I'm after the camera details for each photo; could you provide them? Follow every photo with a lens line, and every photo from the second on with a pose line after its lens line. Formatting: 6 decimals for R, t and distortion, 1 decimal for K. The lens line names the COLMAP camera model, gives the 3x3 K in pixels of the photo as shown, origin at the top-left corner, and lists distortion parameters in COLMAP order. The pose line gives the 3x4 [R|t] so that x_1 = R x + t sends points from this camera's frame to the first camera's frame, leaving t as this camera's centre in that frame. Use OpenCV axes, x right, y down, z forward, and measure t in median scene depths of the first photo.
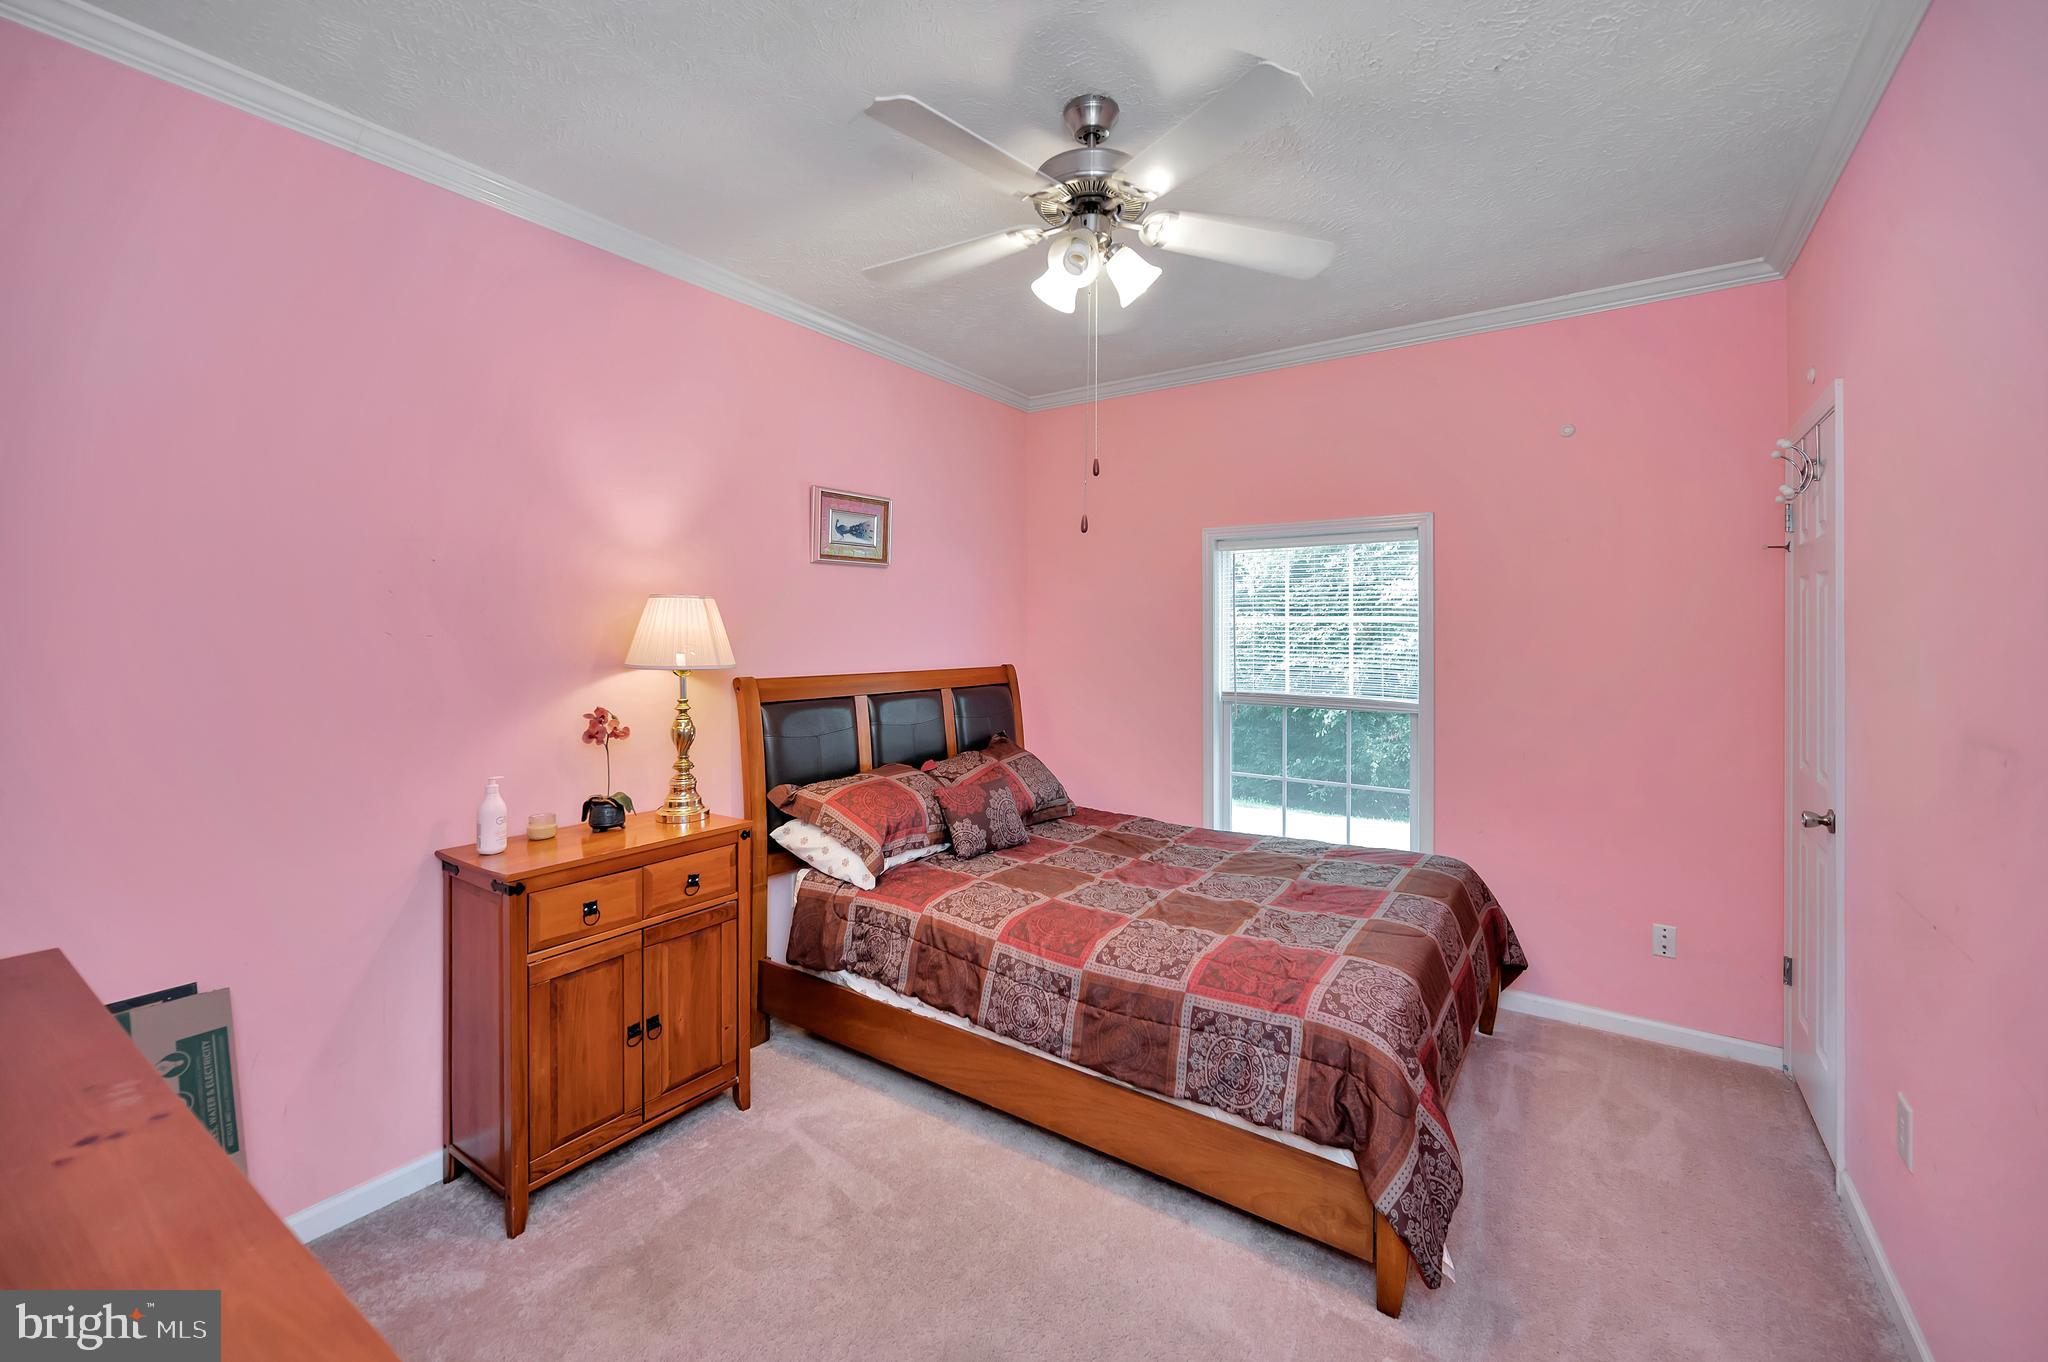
lens RADIAL K [[832.8, 0, 1030.4], [0, 832.8, 615.9], [0, 0, 1]] dist [-0.000475, 0.000066]
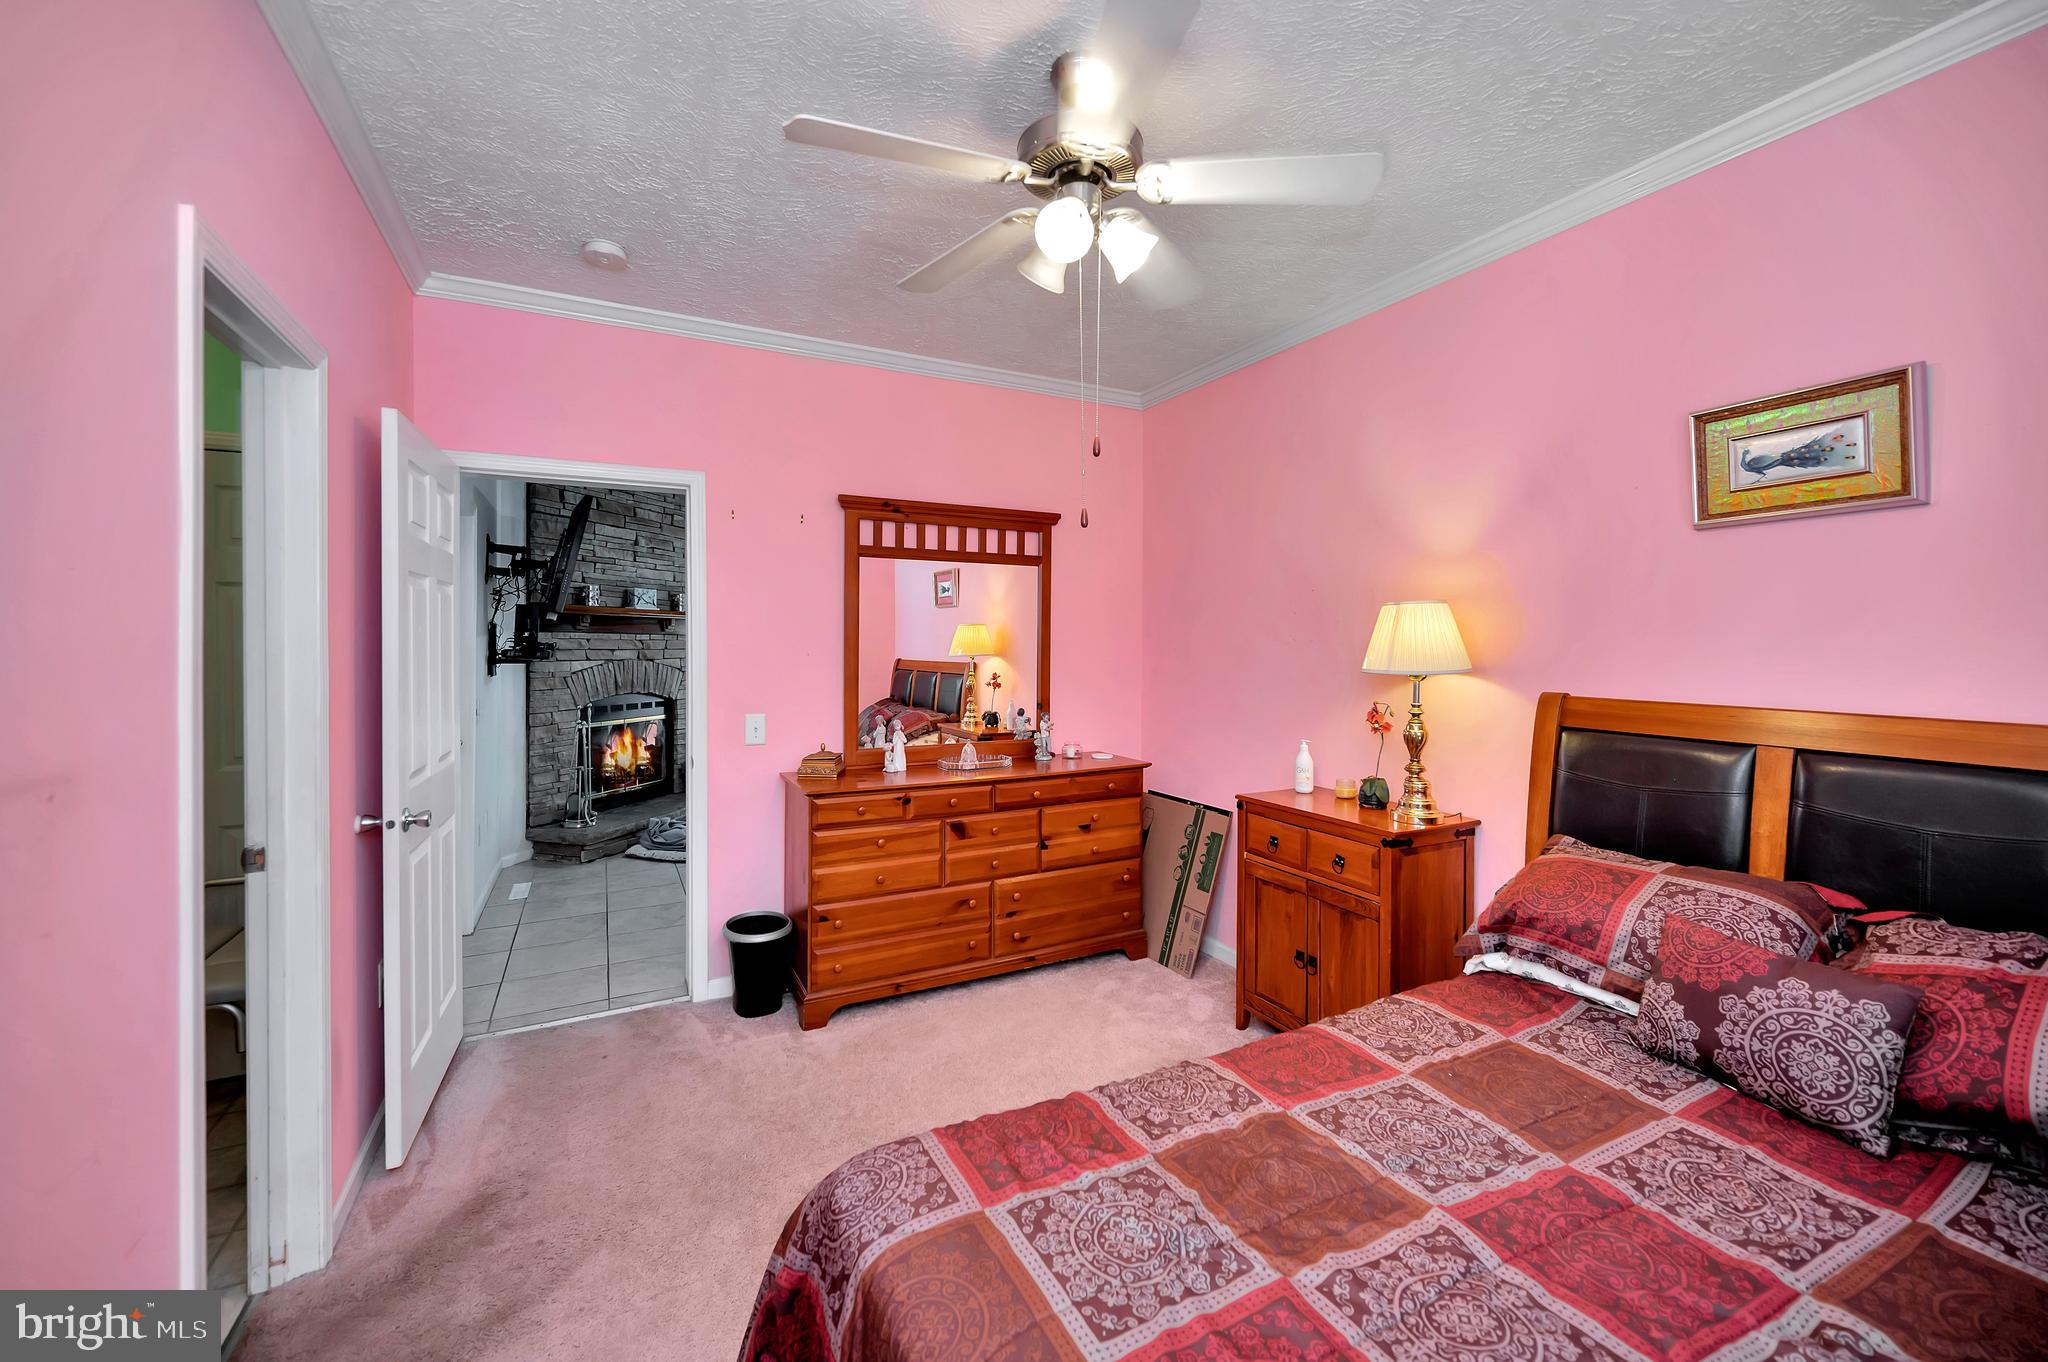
lens RADIAL K [[818.2, 0, 1018.4], [0, 818.2, 675.0], [0, 0, 1]] dist [-0.000491, -0.000159]
pose [[-0.474705, 0.034620, -0.879464, 0.691846], [0.013758, 0.999396, 0.031915, 0.025331], [0.880037, 0.003051, -0.474895, 1.047232]]
